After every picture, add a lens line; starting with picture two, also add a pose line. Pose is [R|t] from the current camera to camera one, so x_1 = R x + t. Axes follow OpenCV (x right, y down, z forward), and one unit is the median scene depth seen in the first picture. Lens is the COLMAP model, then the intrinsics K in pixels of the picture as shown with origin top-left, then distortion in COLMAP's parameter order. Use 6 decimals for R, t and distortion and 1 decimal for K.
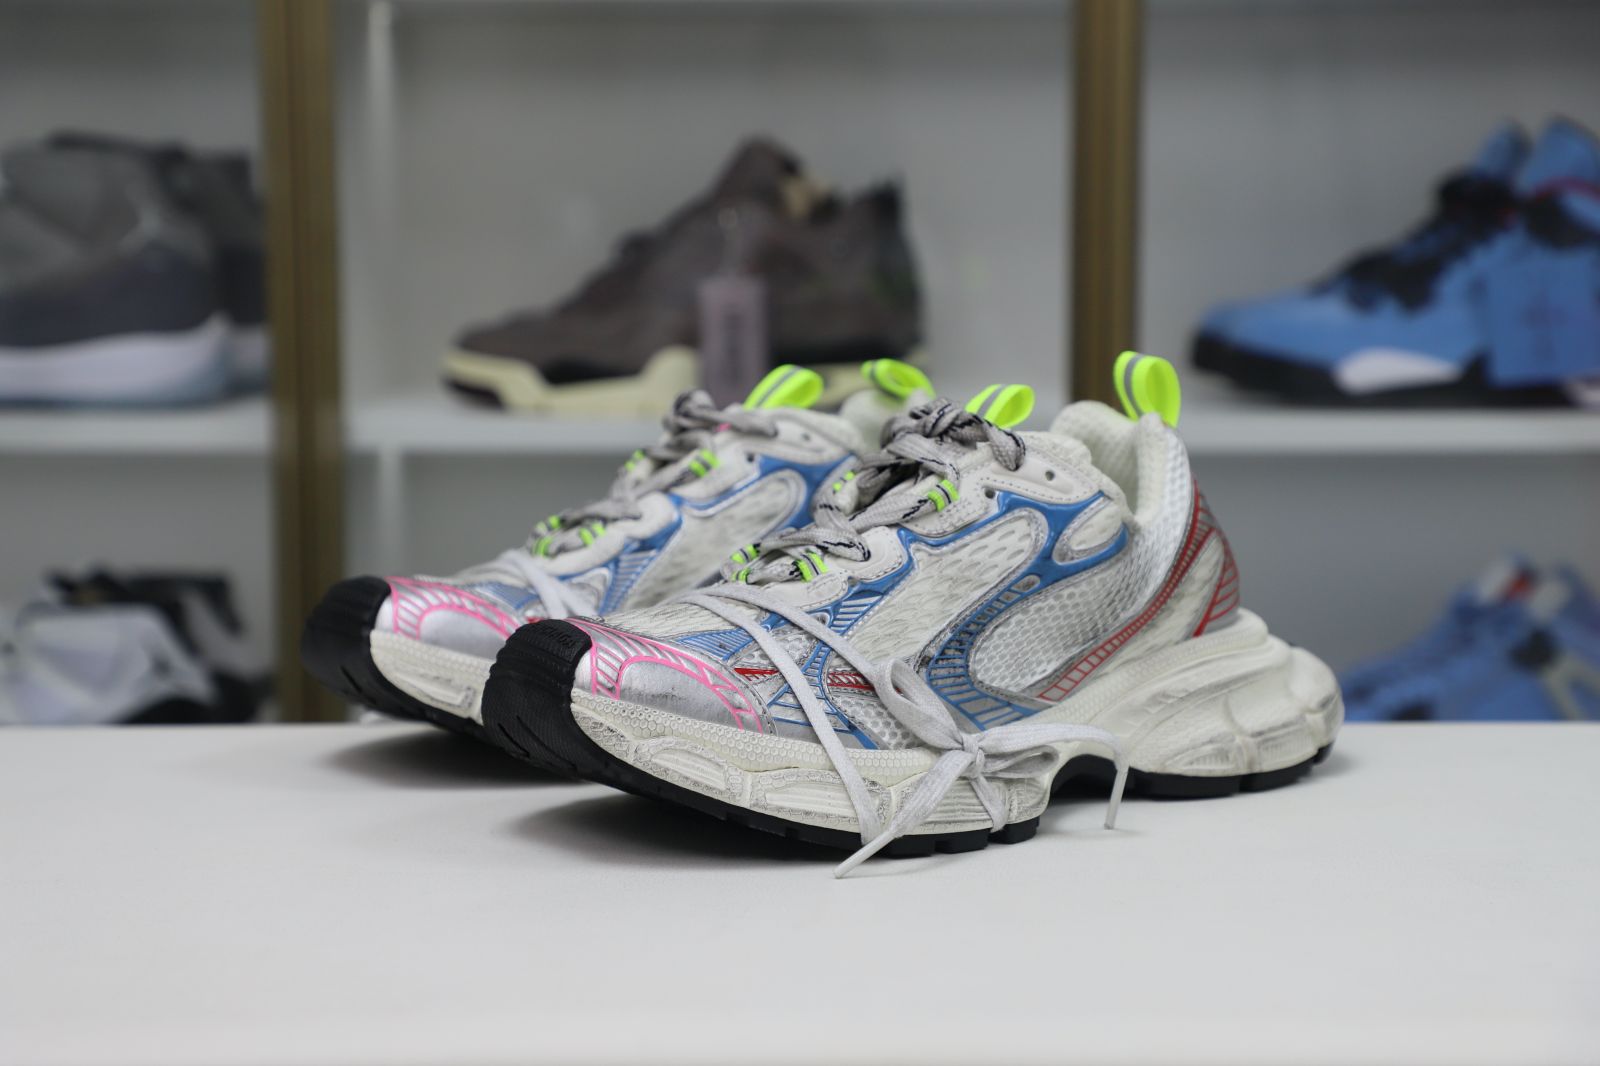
lens RADIAL K [[3248.8, 0, 847.5], [0, 3248.8, 514.1], [0, 0, 1]] dist [0.257974, 0.000000]
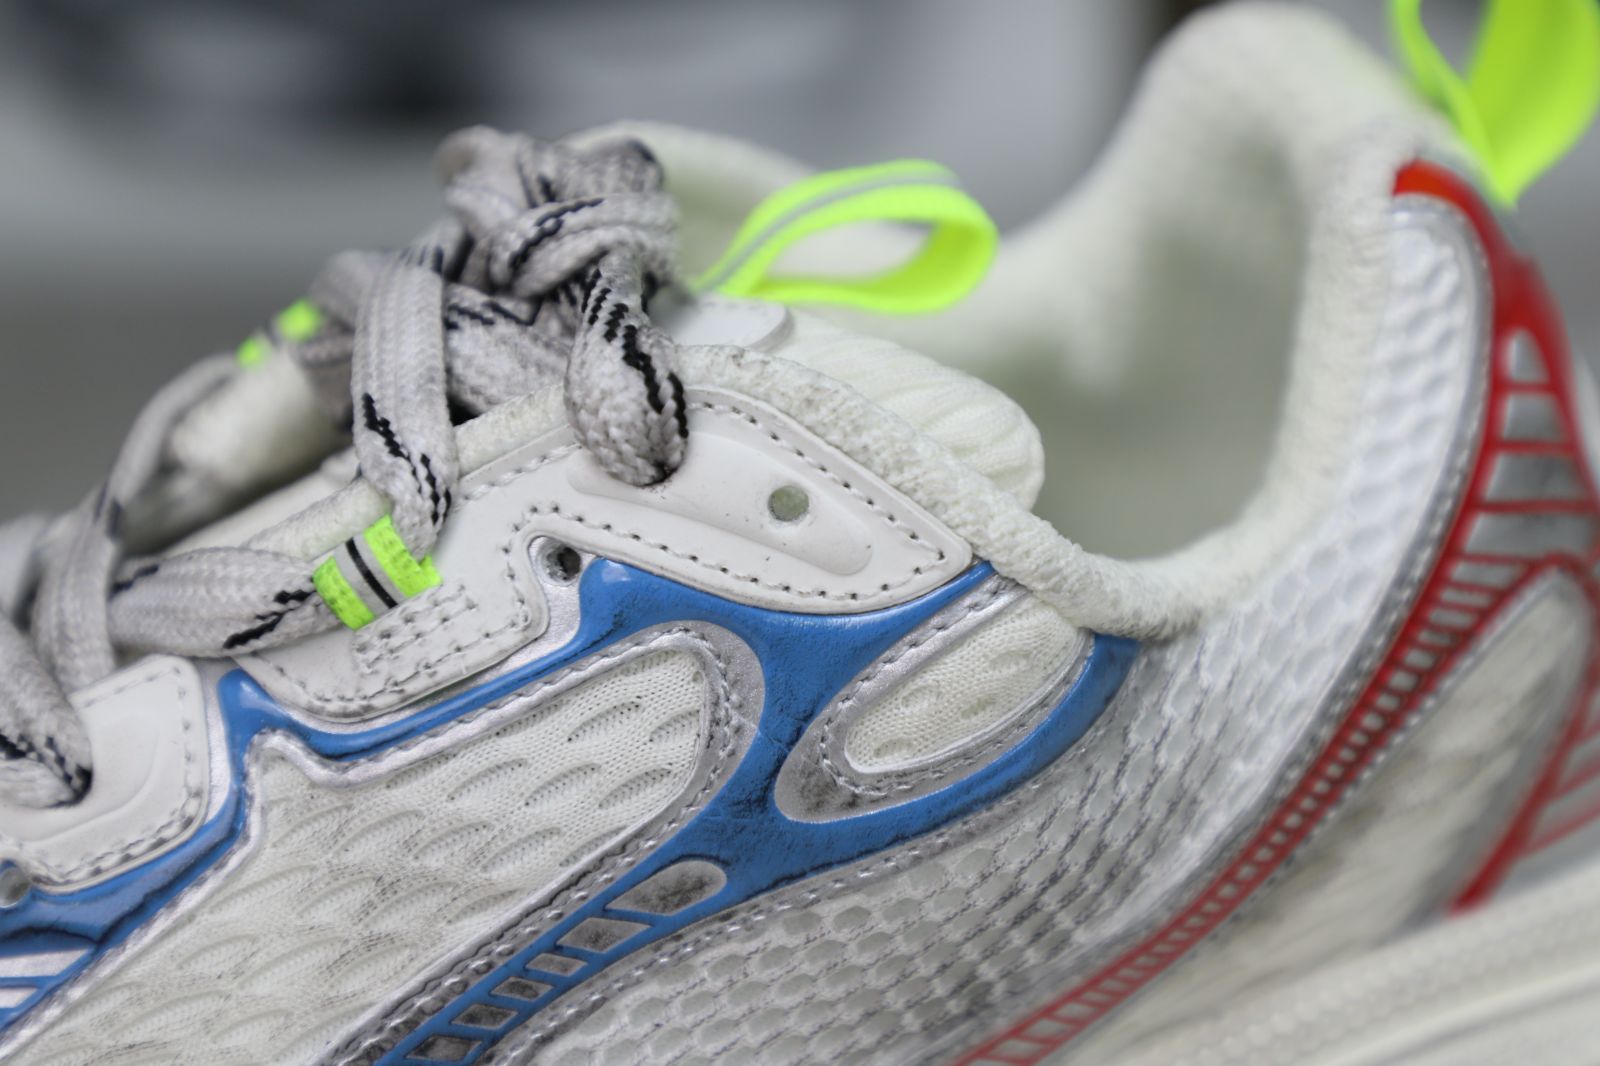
lens RADIAL K [[3985.6, 0, 805.2], [0, 3985.6, 538.4], [0, 0, 1]] dist [0.327546, 0.000000]
pose [[0.941179, 0.113326, -0.318338, 0.173145], [0.002152, 0.940055, 0.341017, -0.125810], [0.337901, -0.321643, 0.884516, 0.704617]]
